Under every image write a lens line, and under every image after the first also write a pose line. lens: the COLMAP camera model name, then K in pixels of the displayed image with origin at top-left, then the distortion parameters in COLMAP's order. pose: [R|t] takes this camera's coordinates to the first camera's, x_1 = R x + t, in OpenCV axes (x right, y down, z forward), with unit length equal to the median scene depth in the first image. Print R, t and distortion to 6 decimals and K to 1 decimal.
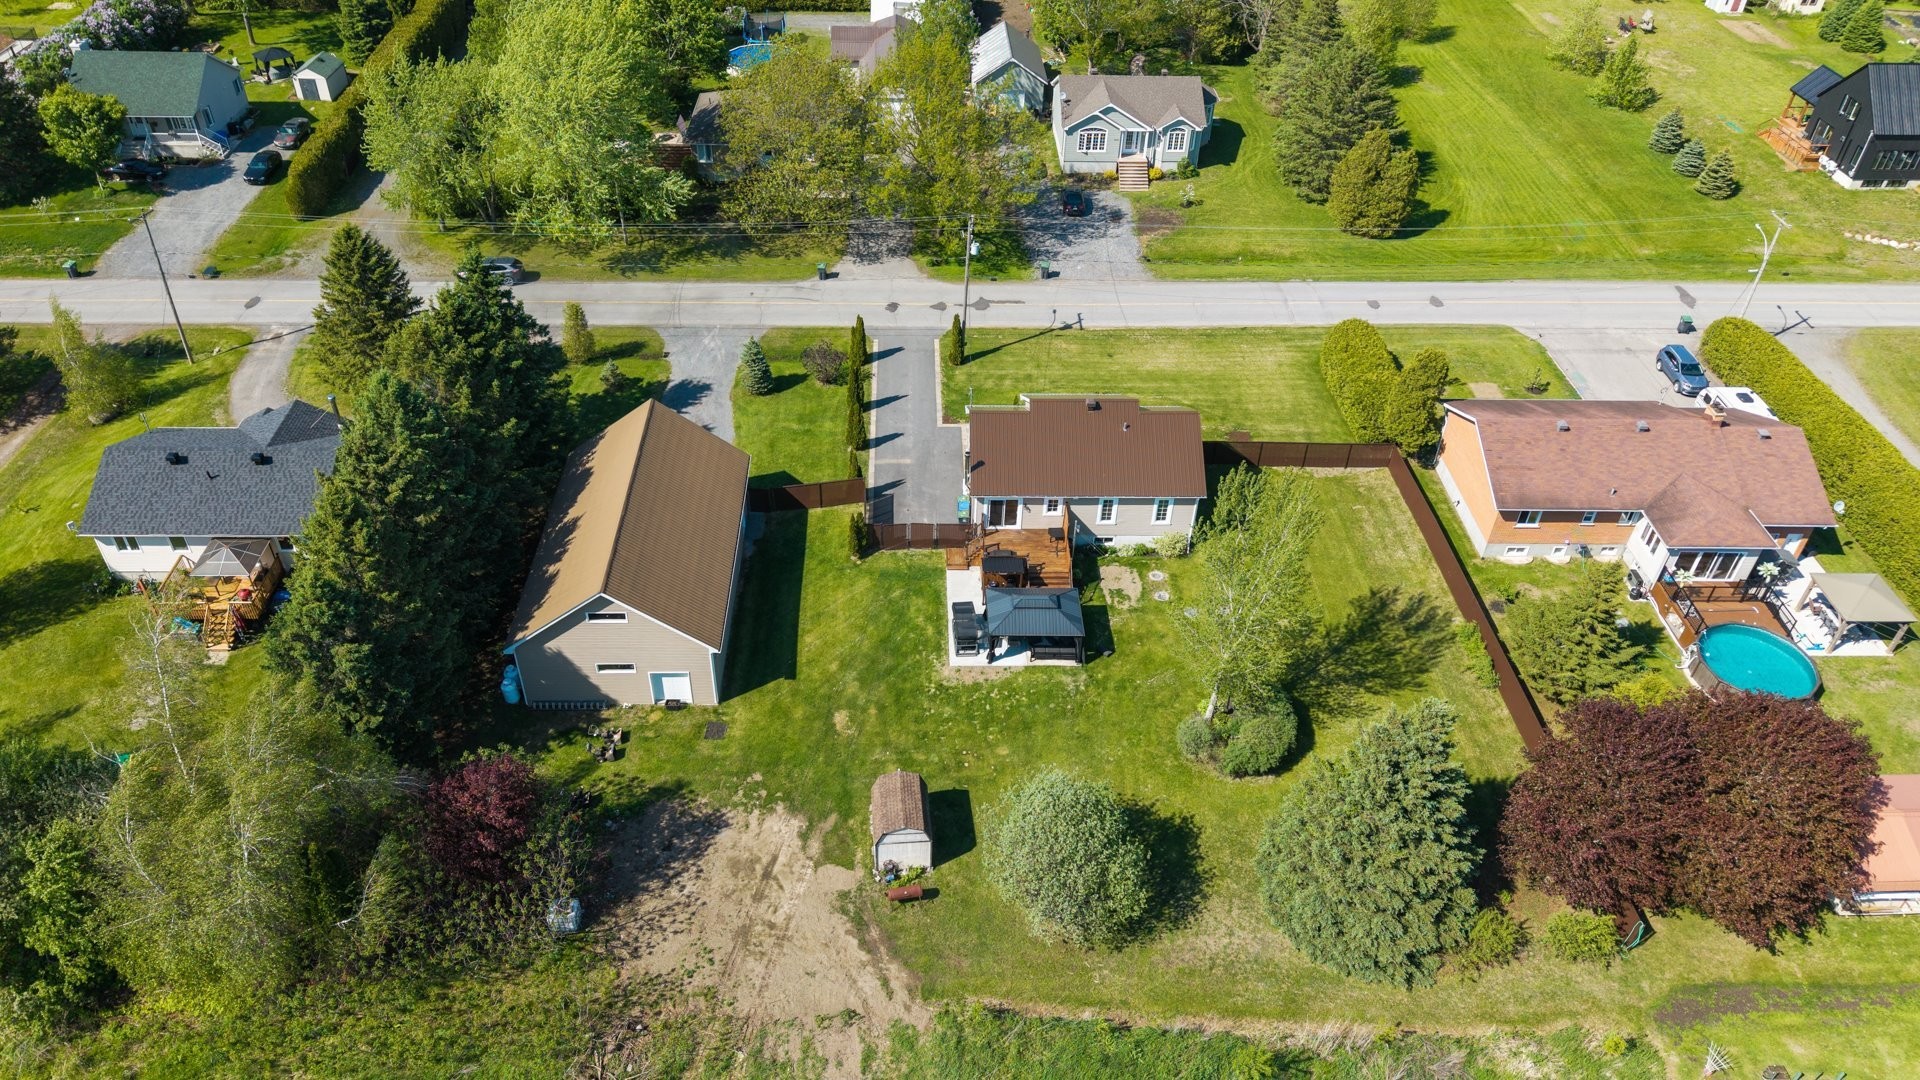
lens RADIAL K [[1257.7, 0, 960.0], [0, 1257.7, 540.0], [0, 0, 1]] dist [0.020612, -0.000609]
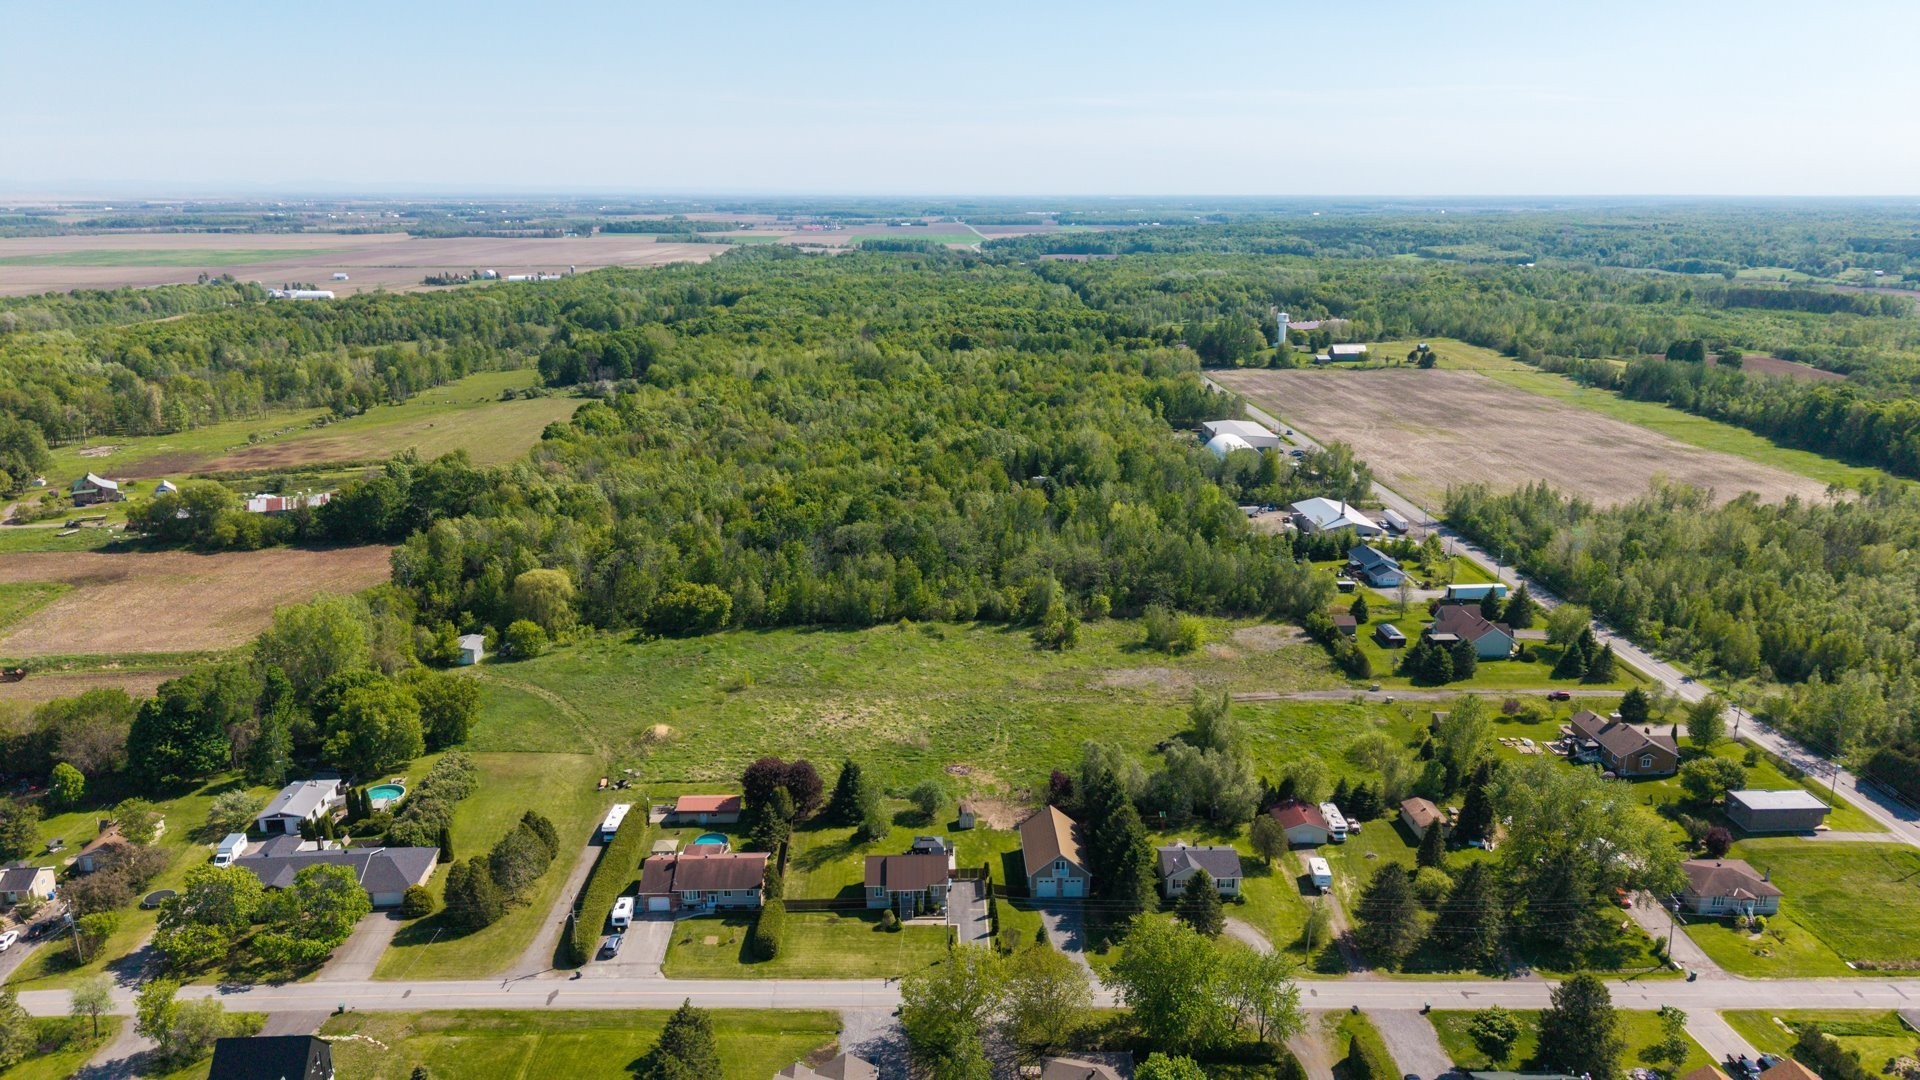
lens RADIAL K [[1257.7, 0, 960.0], [0, 1257.7, 540.0], [0, 0, 1]] dist [0.020612, -0.000609]
pose [[-0.999425, -0.033160, -0.007035, 0.027269], [-0.024817, 0.574391, 0.818205, -2.896224], [-0.023091, 0.817909, -0.574884, 2.089922]]
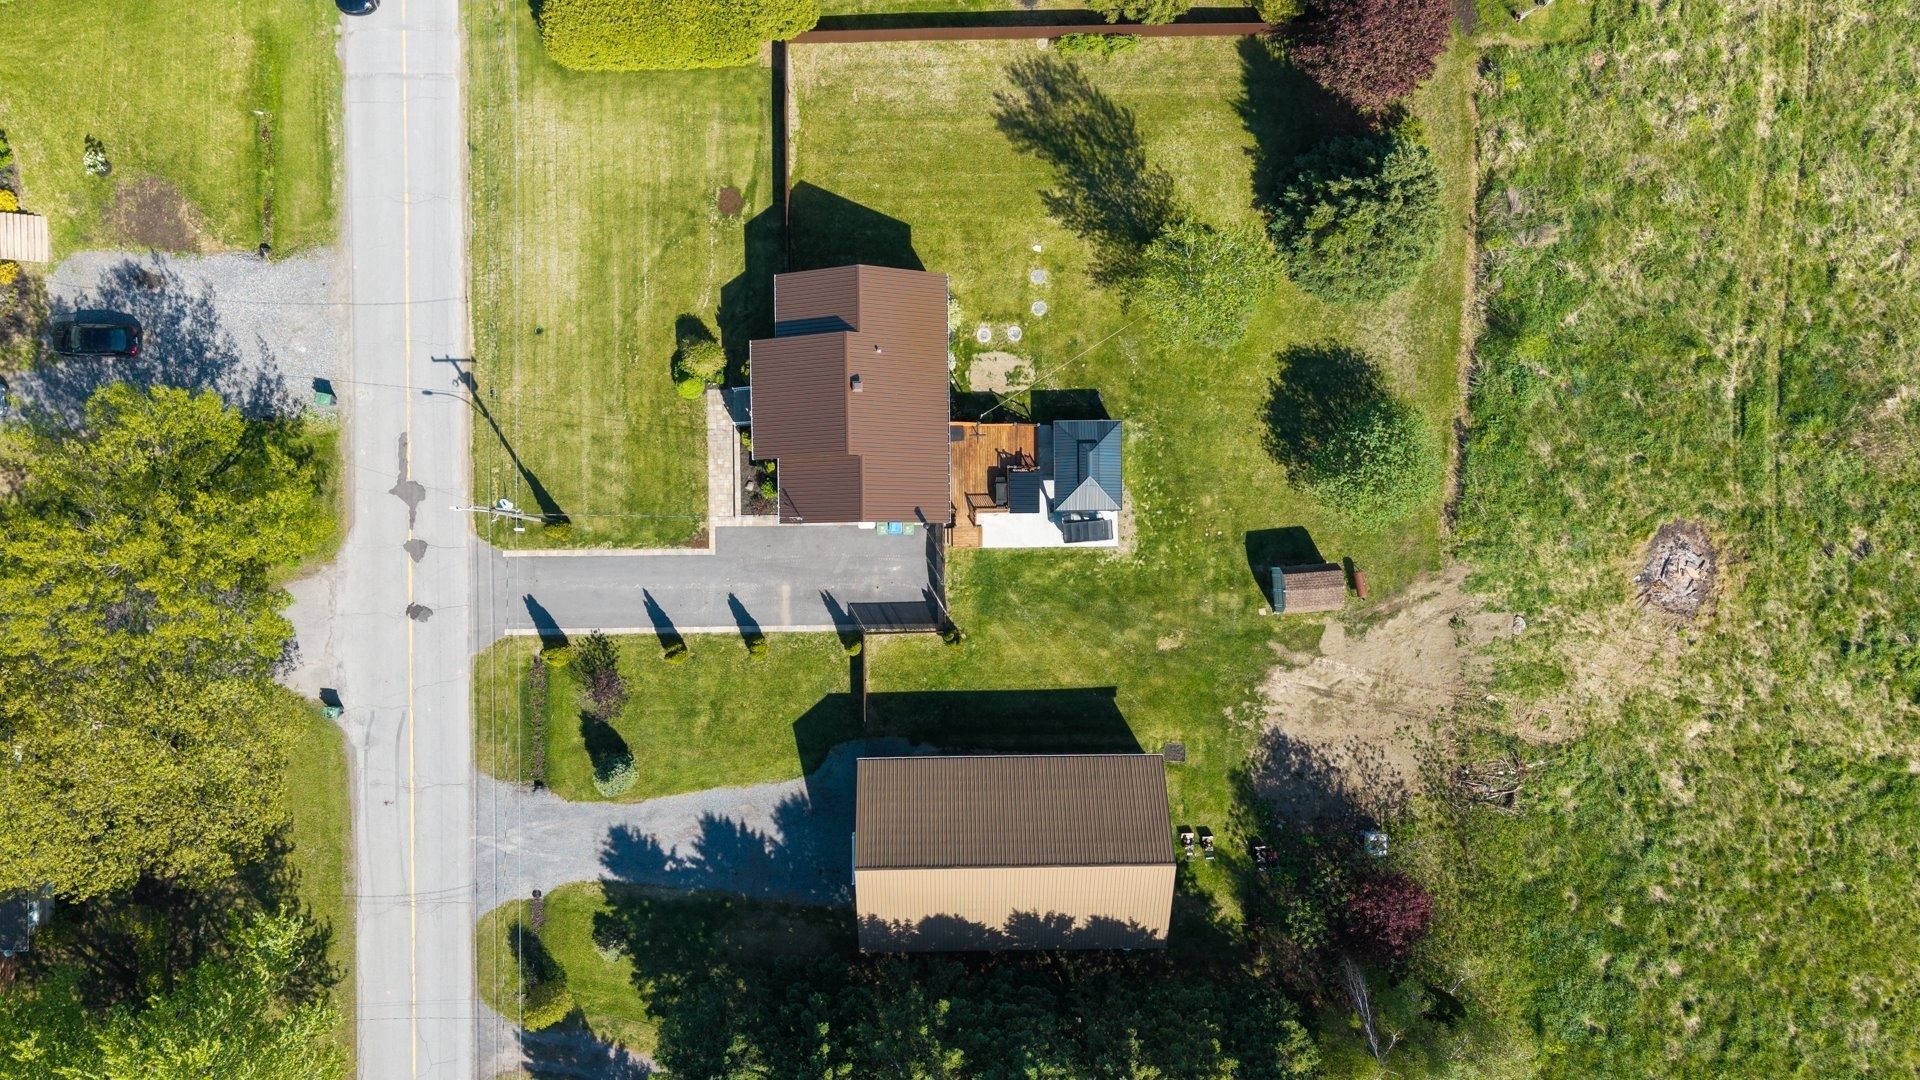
lens RADIAL K [[1257.7, 0, 960.0], [0, 1257.7, 540.0], [0, 0, 1]] dist [0.020612, -0.000609]
pose [[0.020261, -0.999322, -0.030726, 0.025341], [0.652971, -0.010046, 0.757316, -0.739611], [-0.757112, -0.035407, 0.652325, 0.367043]]
